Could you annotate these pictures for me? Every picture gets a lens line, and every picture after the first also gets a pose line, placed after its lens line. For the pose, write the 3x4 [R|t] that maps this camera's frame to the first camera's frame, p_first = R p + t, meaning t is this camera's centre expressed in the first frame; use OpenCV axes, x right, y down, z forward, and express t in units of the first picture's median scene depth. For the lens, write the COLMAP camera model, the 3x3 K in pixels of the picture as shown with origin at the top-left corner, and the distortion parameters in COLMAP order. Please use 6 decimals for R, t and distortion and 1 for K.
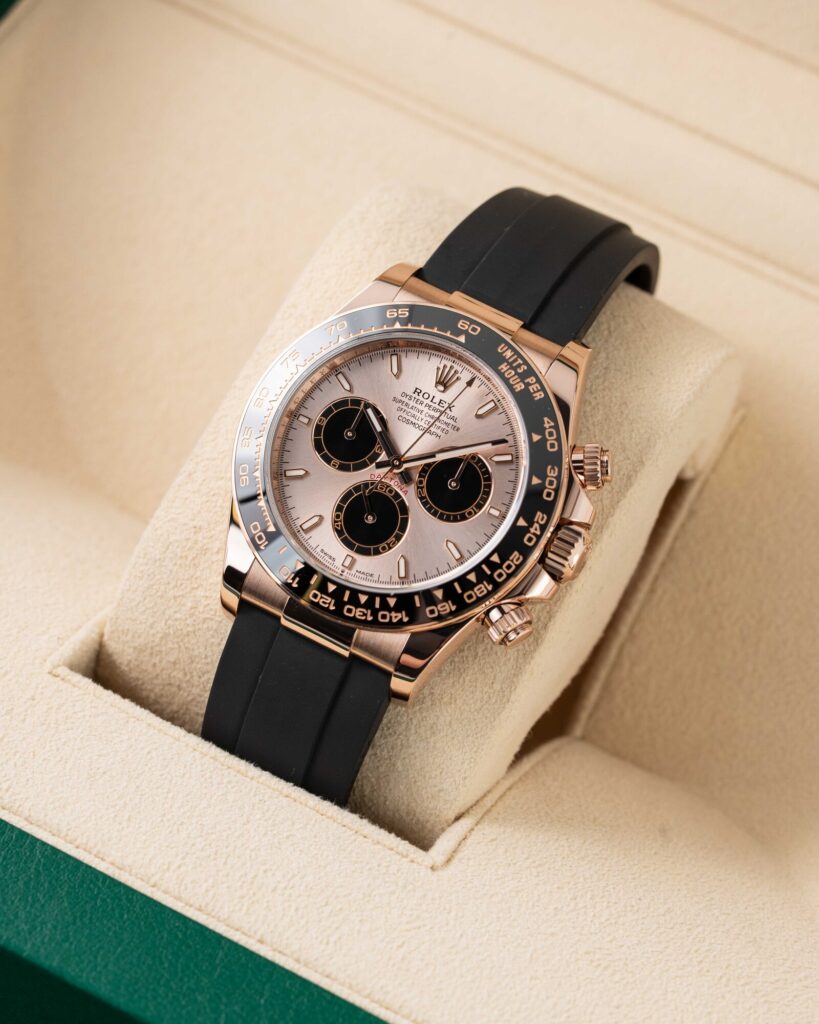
lens RADIAL K [[4195.0, 0, 409.5], [0, 4195.0, 512.0], [0, 0, 1]] dist [0.108779, -5.596710]
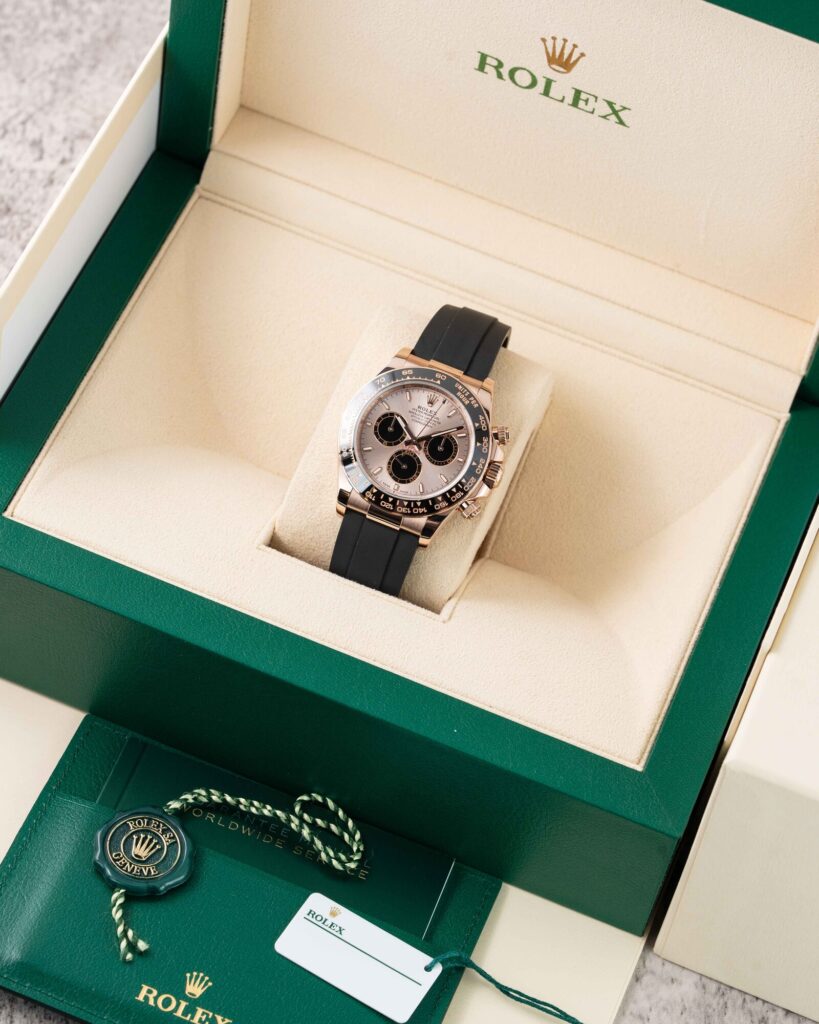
lens RADIAL K [[4195.0, 0, 409.5], [0, 4195.0, 512.0], [0, 0, 1]] dist [0.108779, -5.596710]
pose [[0.987282, -0.079996, 0.137389, -0.310328], [0.073801, 0.996038, 0.049620, -0.083676], [-0.140814, -0.038849, 0.989274, -1.179031]]
